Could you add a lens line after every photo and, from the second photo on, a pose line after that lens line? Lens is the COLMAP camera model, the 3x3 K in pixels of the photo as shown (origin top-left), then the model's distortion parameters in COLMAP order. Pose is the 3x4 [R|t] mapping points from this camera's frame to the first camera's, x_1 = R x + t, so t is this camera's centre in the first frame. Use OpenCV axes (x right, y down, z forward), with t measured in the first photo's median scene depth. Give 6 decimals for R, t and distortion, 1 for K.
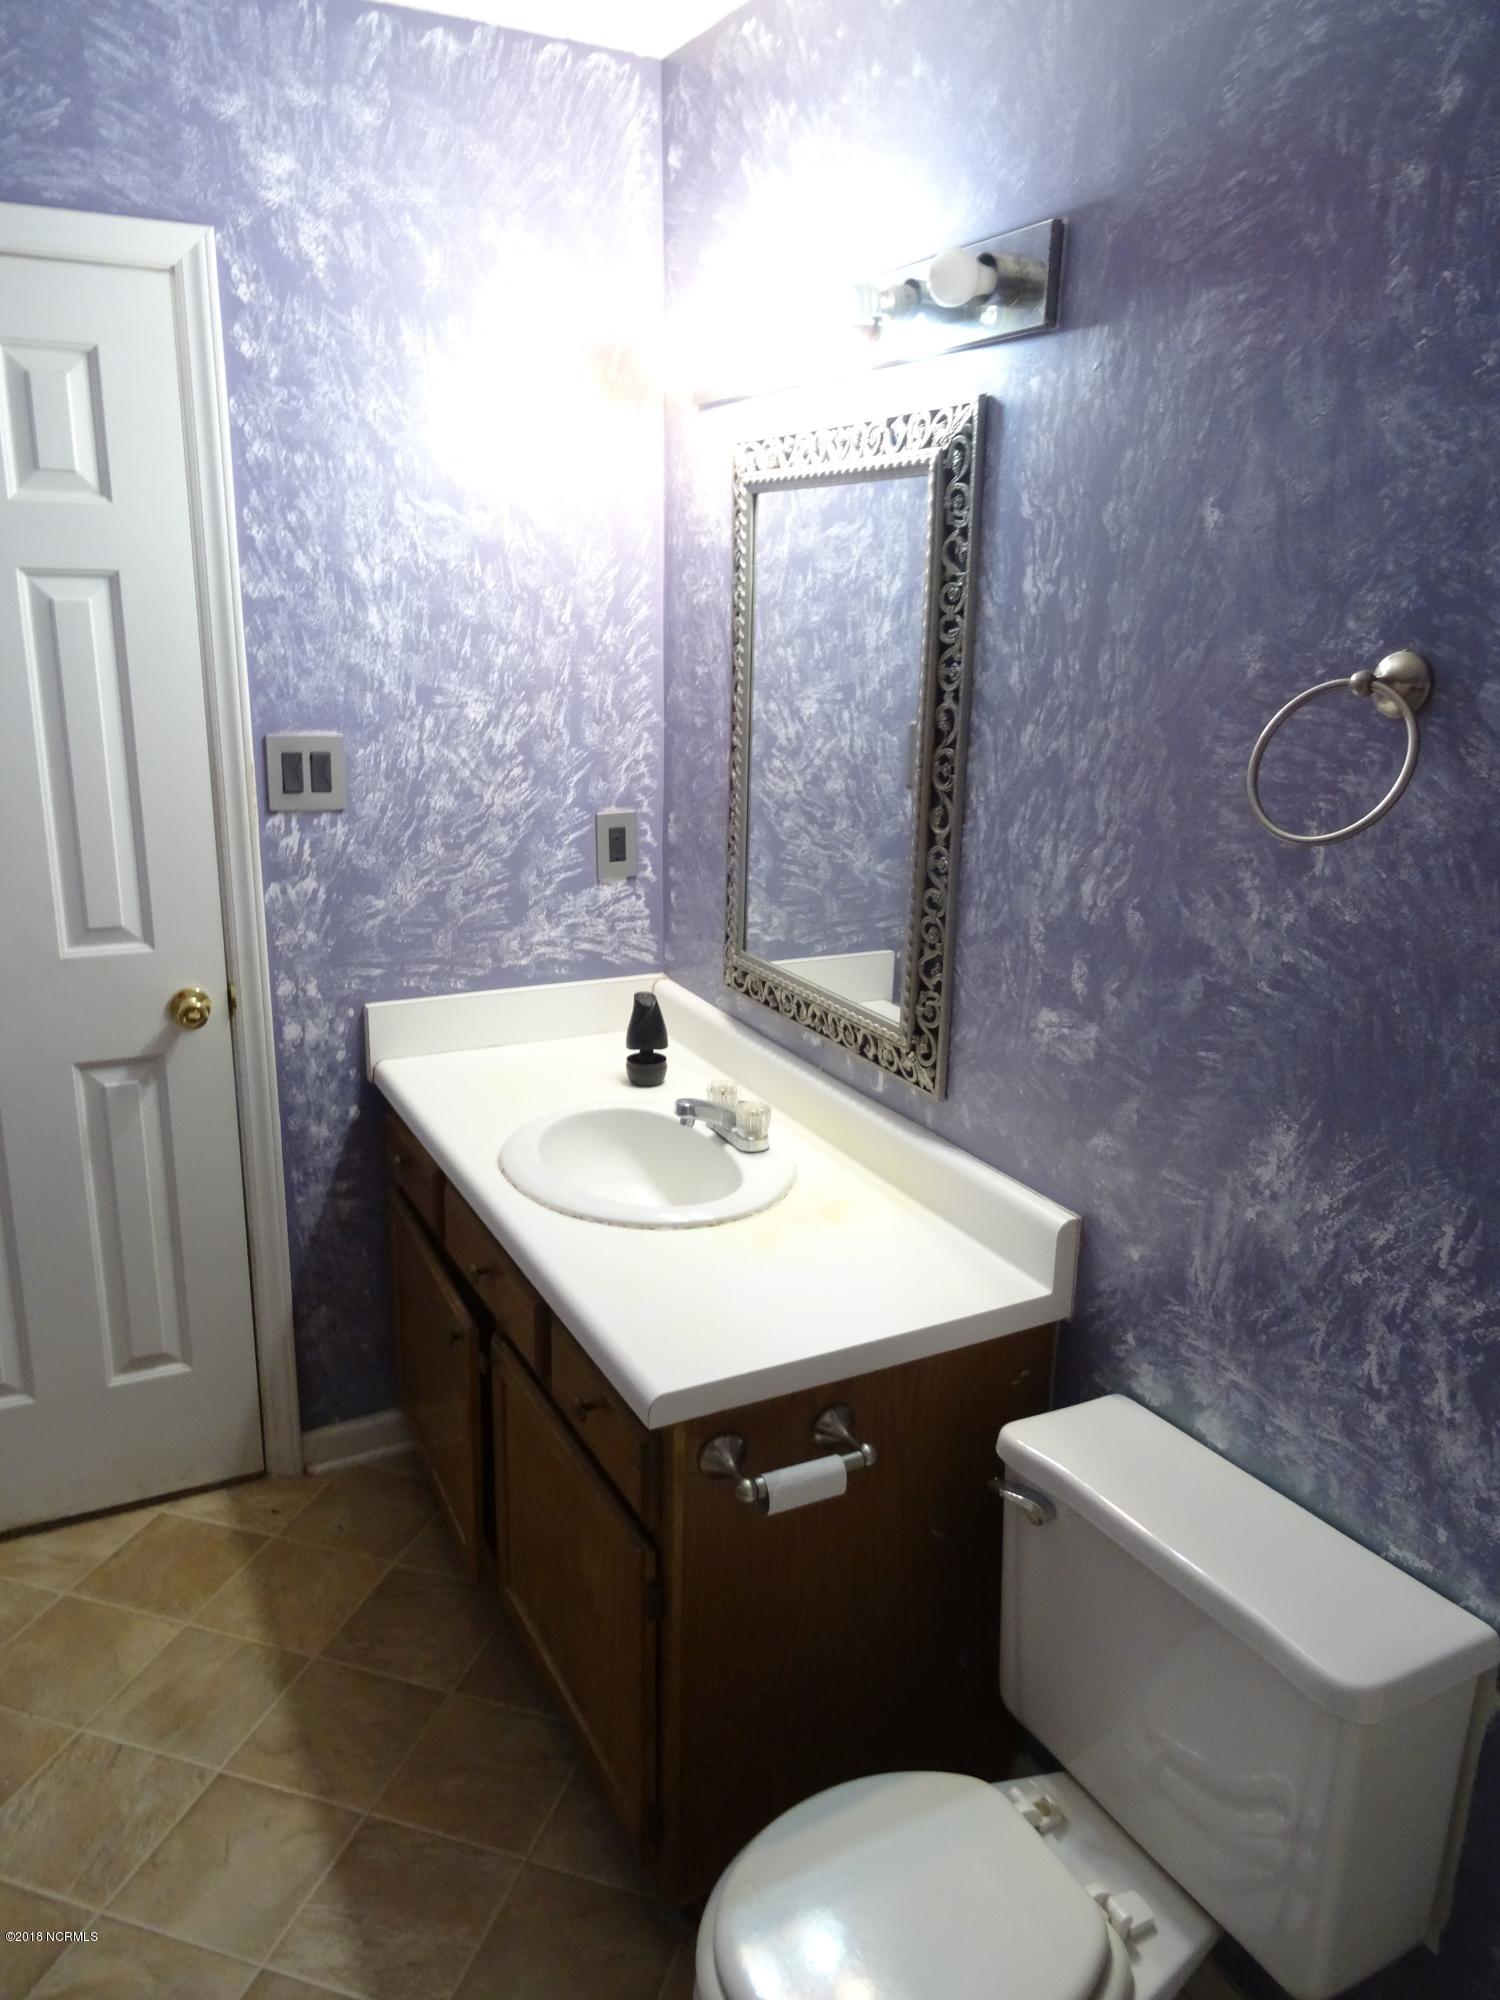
lens RADIAL K [[1495.2, 0, 739.5], [0, 1495.2, 1009.2], [0, 0, 1]] dist [0.057385, -0.034098]
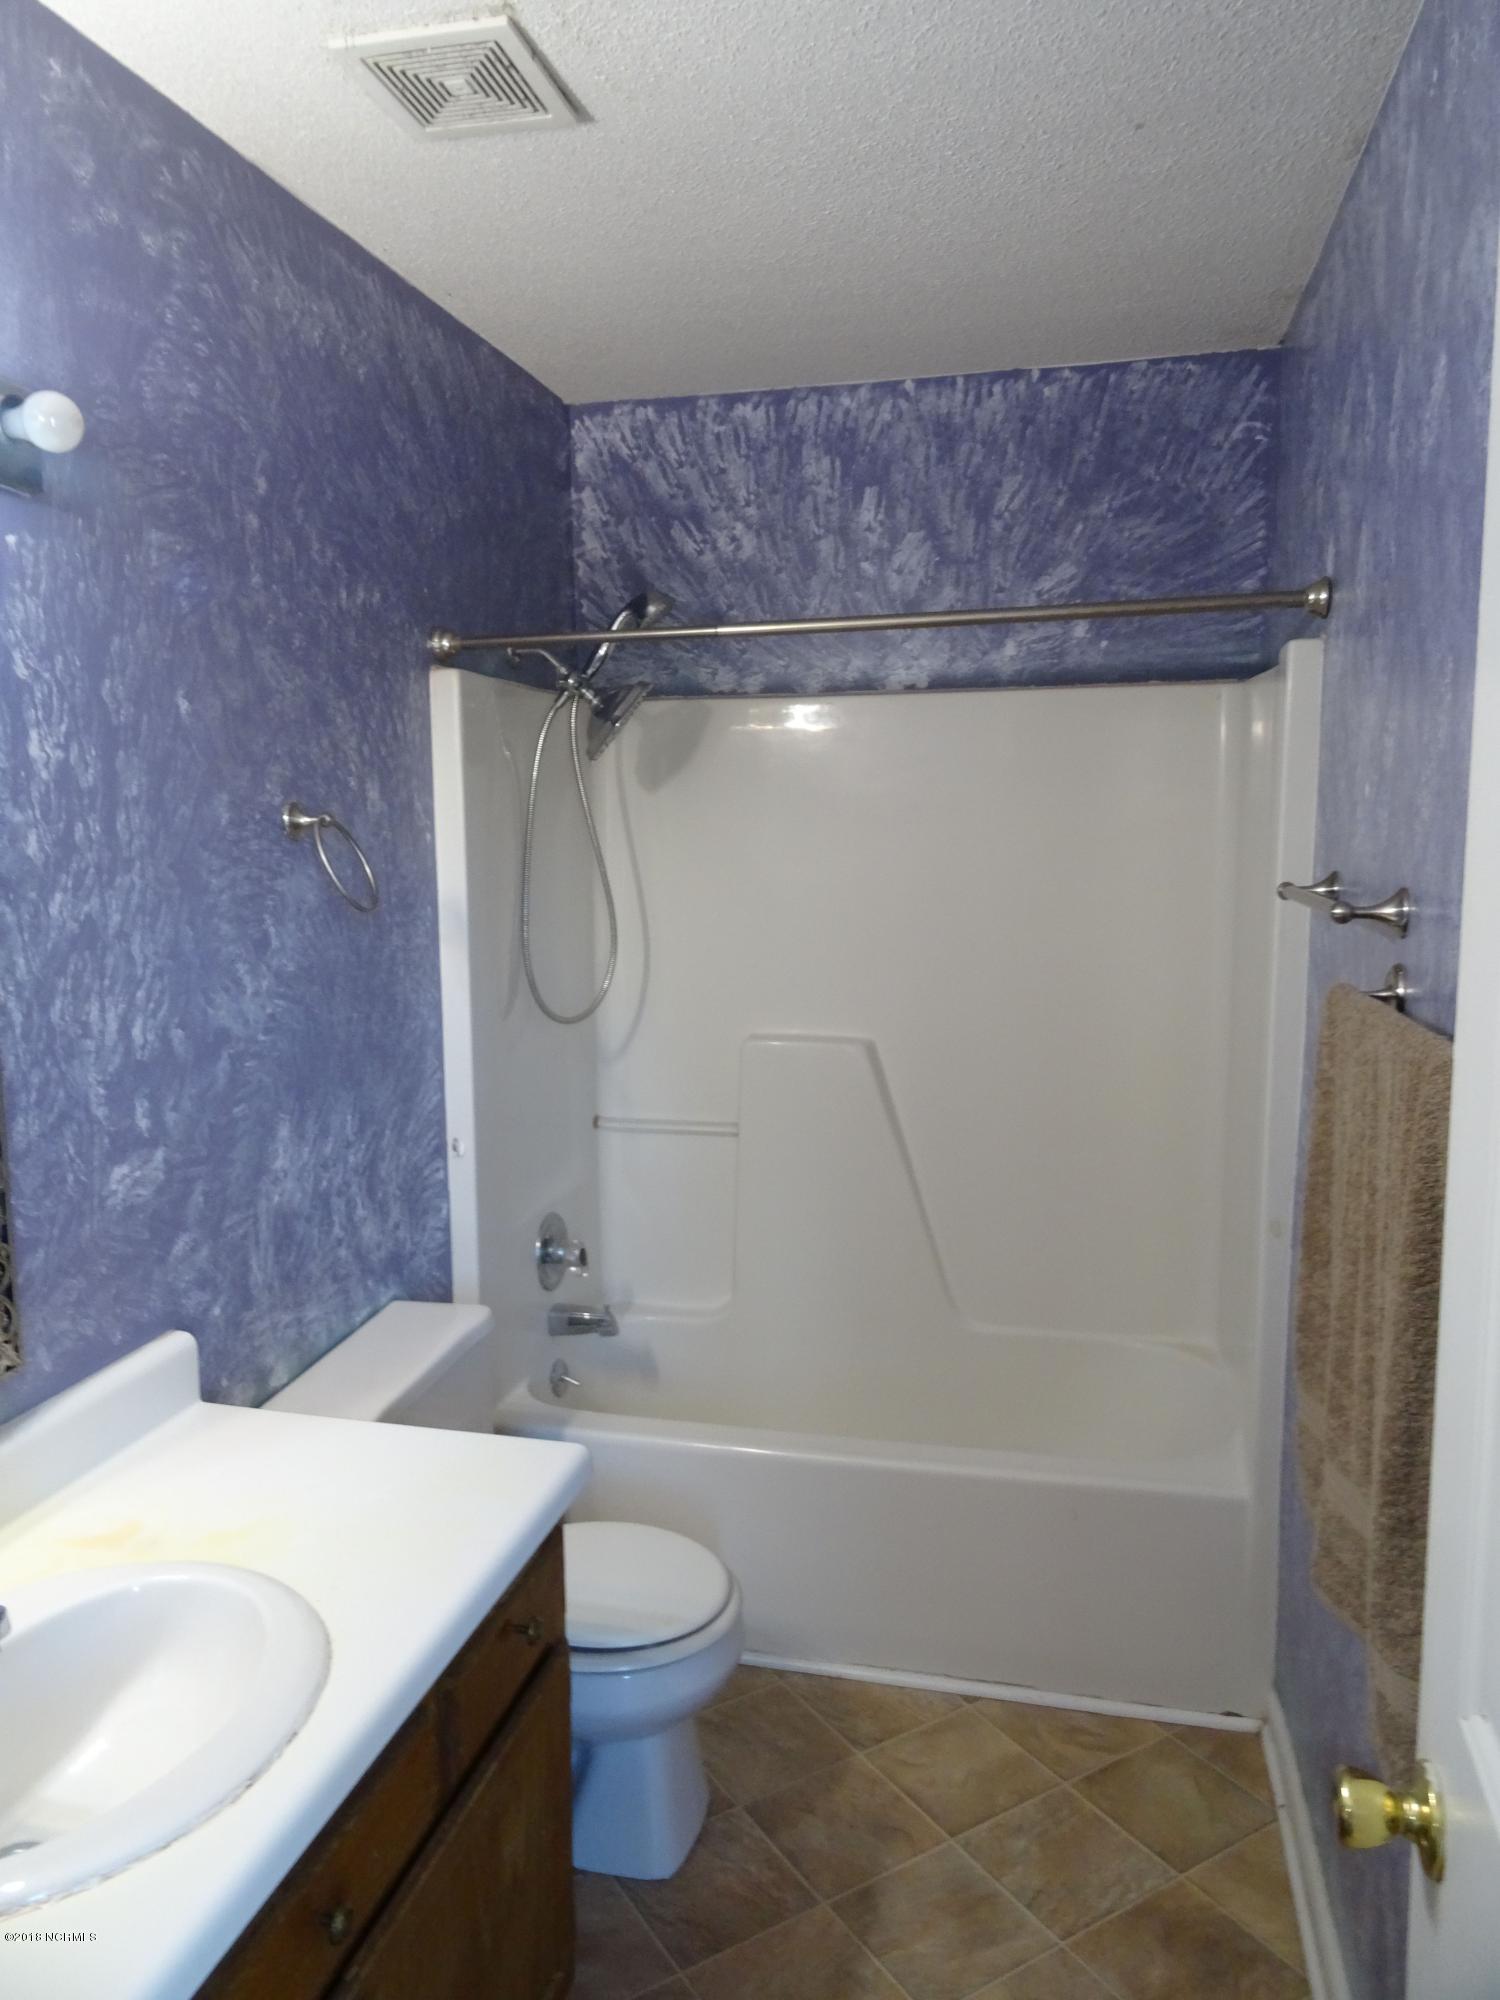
lens RADIAL K [[1495.2, 0, 729.9], [0, 1495.2, 1003.7], [0, 0, 1]] dist [0.057385, -0.034098]
pose [[-0.758497, -0.096234, 0.644532, -0.797234], [0.169821, 0.925676, 0.338061, -0.399311], [-0.629161, 0.365874, -0.685780, 1.503948]]
